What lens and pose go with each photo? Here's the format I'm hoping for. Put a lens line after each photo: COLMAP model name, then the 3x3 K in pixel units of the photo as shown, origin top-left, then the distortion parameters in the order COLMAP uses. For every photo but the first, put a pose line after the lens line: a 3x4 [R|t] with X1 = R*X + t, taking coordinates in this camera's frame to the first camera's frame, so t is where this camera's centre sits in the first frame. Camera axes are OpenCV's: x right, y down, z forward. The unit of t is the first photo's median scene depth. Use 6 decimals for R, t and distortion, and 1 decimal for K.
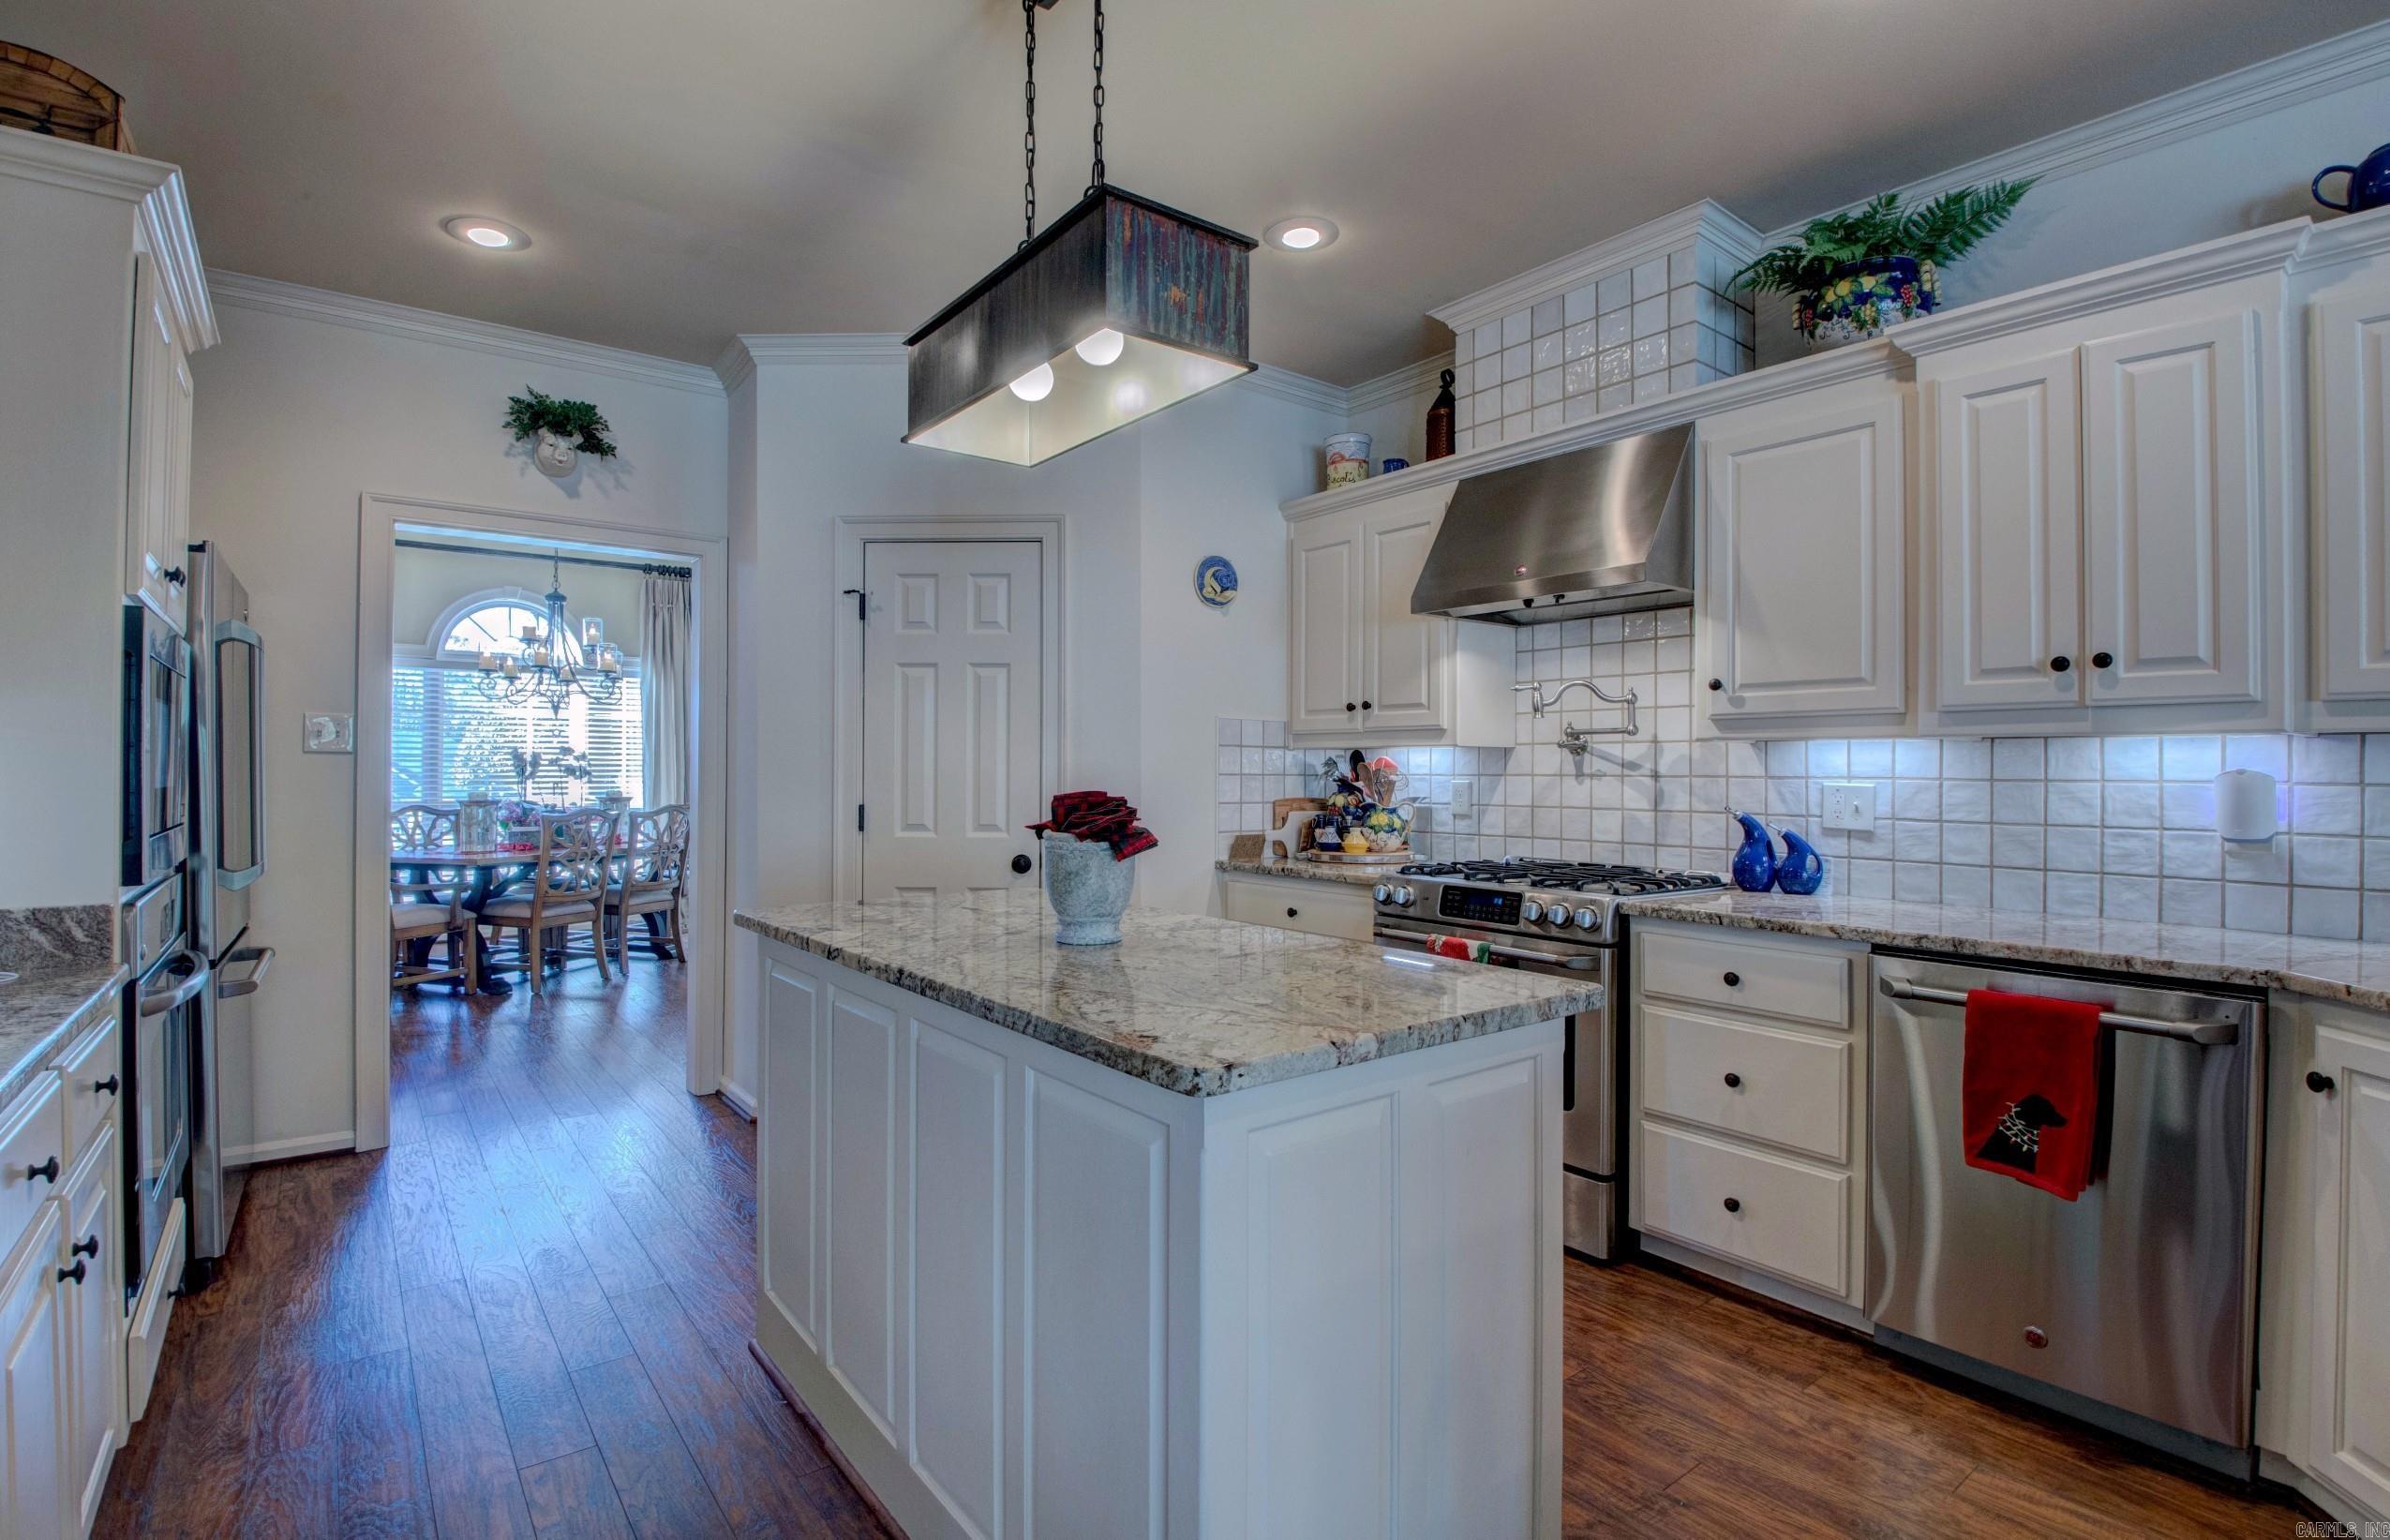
lens RADIAL K [[1125.5, 0, 1195.3], [0, 1125.5, 763.8], [0, 0, 1]] dist [-0.001481, -0.013000]
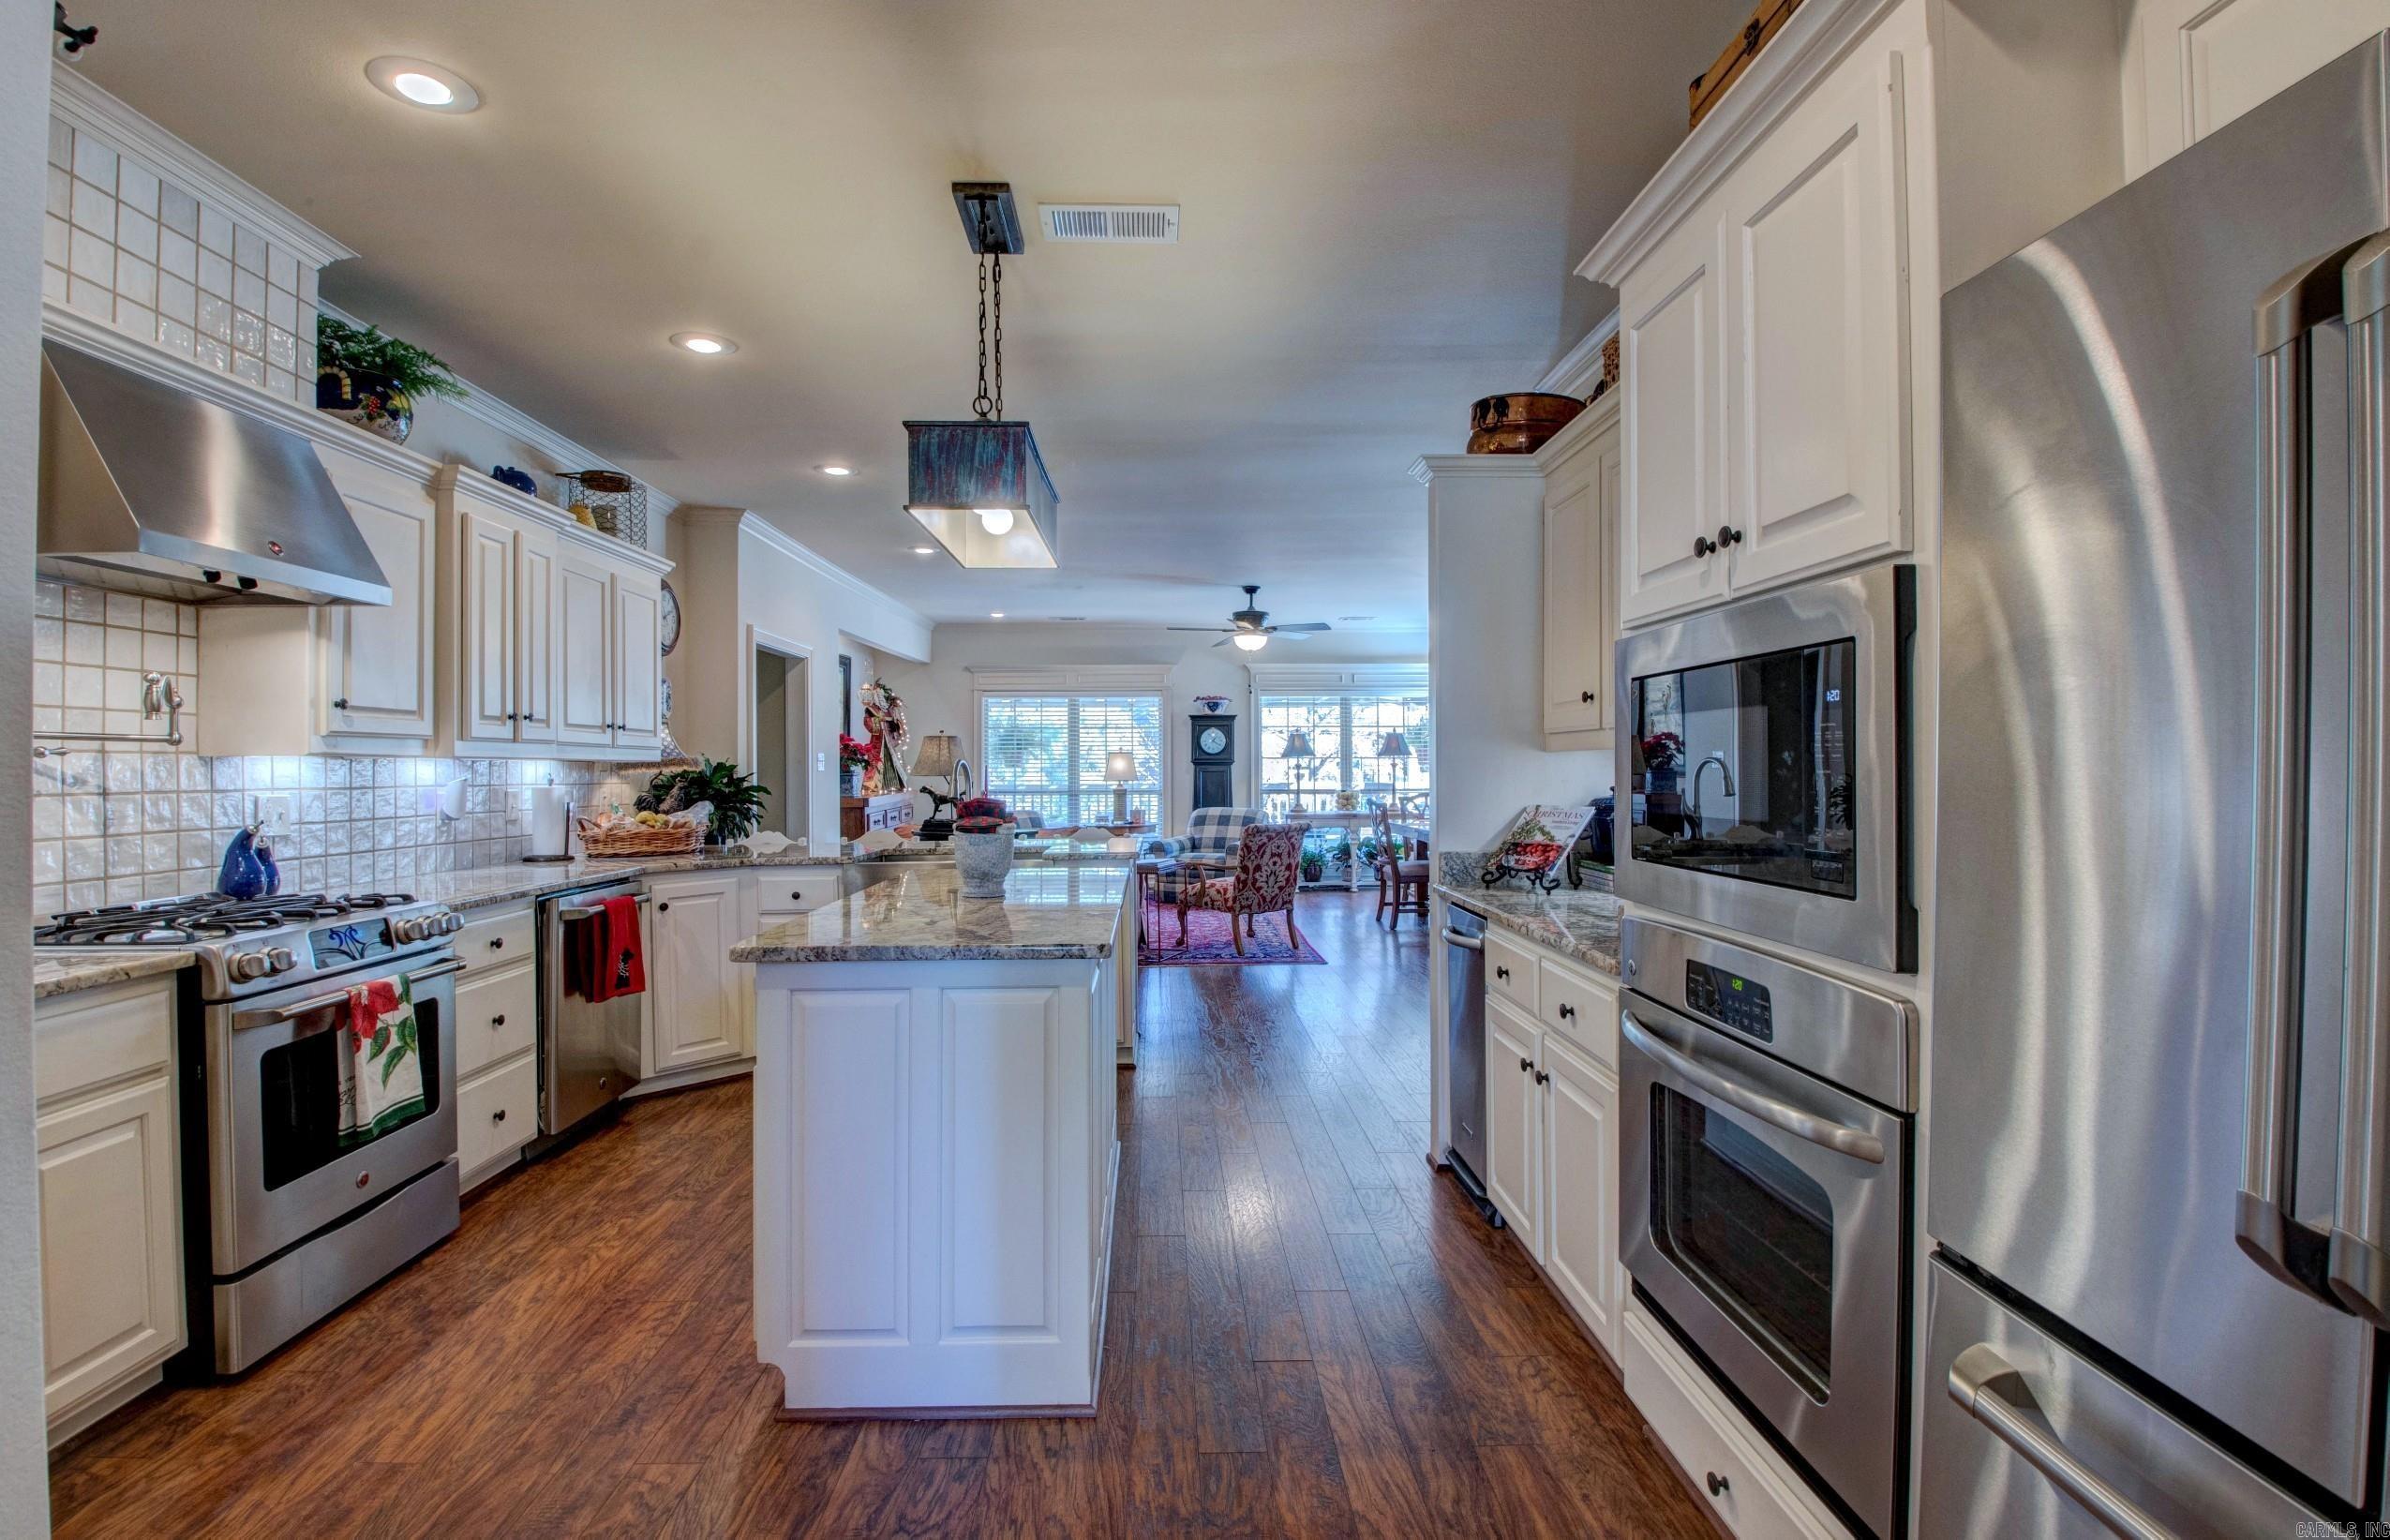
lens RADIAL K [[1125.5, 0, 1243.2], [0, 1125.5, 769.7], [0, 0, 1]] dist [-0.001481, -0.013000]
pose [[-0.839878, -0.002596, 0.542769, -0.656584], [-0.001741, 0.999996, 0.002088, -0.008720], [-0.542772, 0.000809, -0.839880, 1.125125]]
